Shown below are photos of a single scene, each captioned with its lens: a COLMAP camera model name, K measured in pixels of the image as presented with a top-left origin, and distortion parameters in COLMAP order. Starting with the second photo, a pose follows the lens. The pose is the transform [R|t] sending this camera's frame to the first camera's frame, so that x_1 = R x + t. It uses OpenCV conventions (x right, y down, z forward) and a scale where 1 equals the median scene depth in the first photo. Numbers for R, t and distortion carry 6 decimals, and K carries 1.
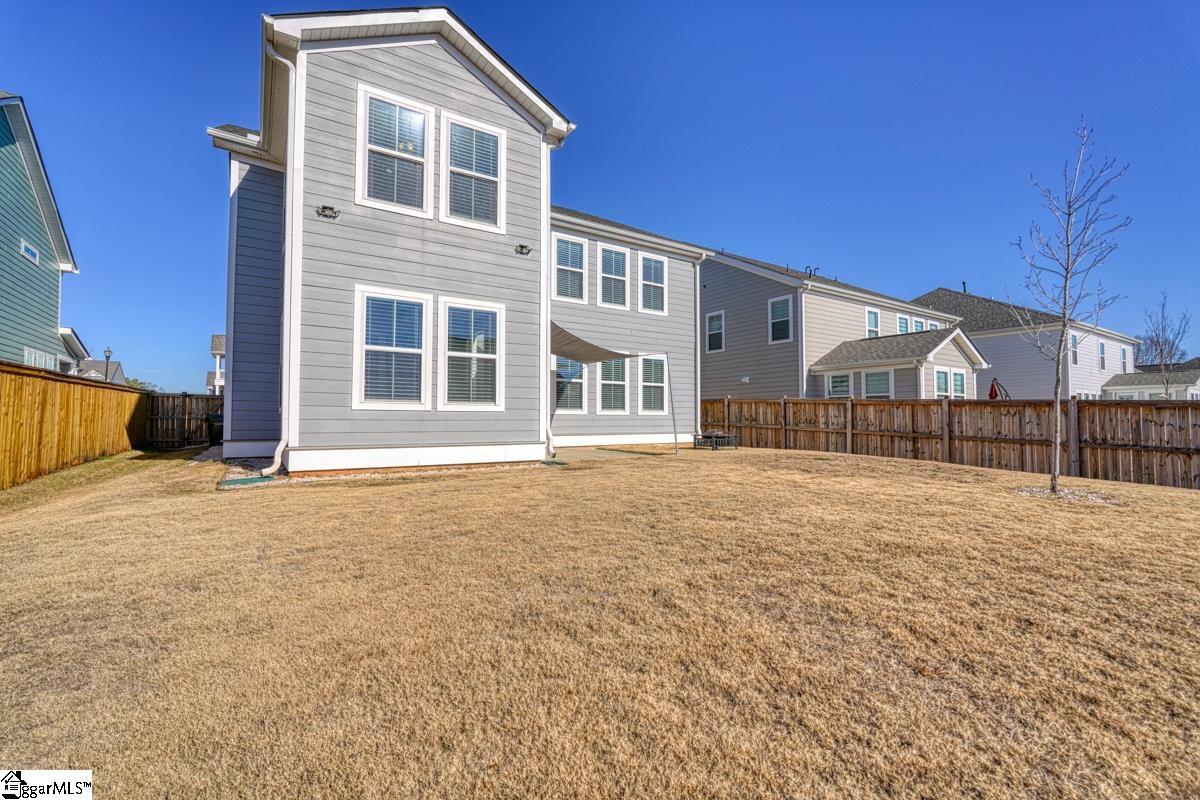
lens RADIAL K [[531.0, 0, 594.9], [0, 531.0, 401.2], [0, 0, 1]] dist [-0.012715, 0.006026]
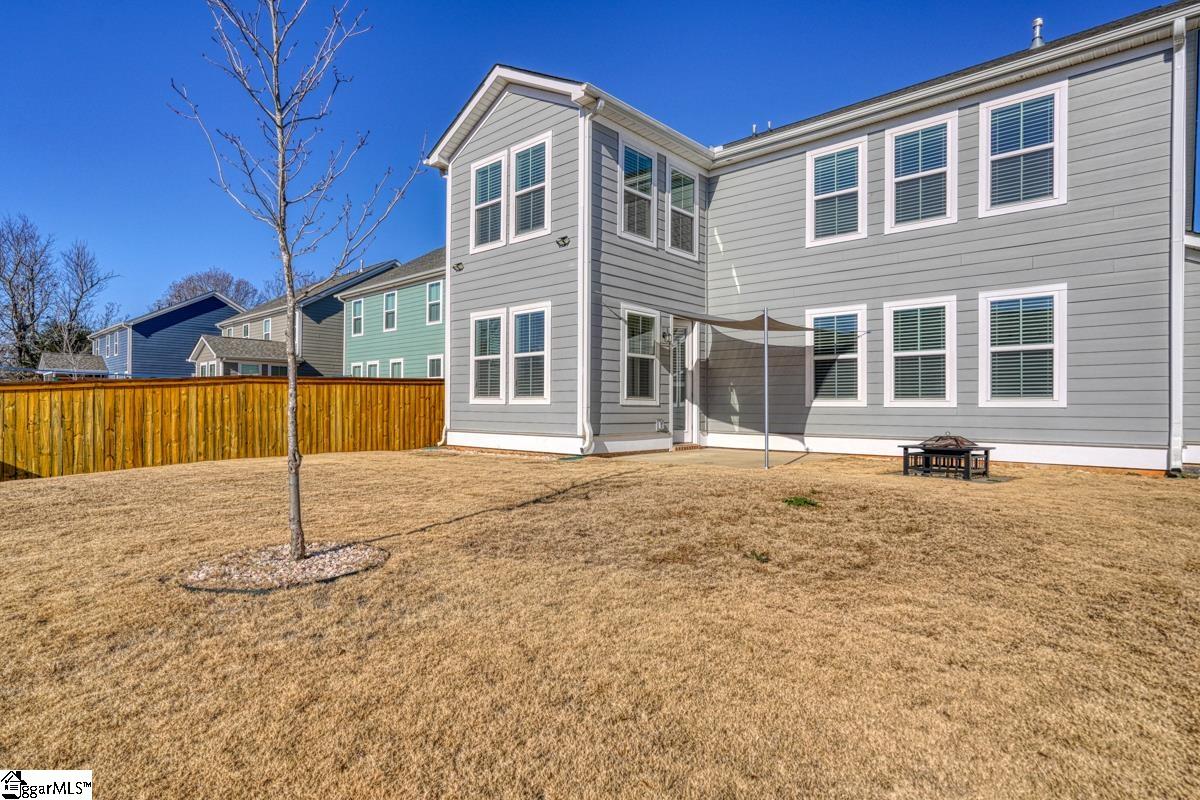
lens RADIAL K [[646.8, 0, 593.4], [0, 646.8, 404.1], [0, 0, 1]] dist [-0.003695, 0.001556]
pose [[0.237946, -0.007622, -0.971248, 1.088245], [0.027250, 0.999628, -0.001169, 0.022380], [0.970896, -0.026188, 0.238065, 0.783819]]
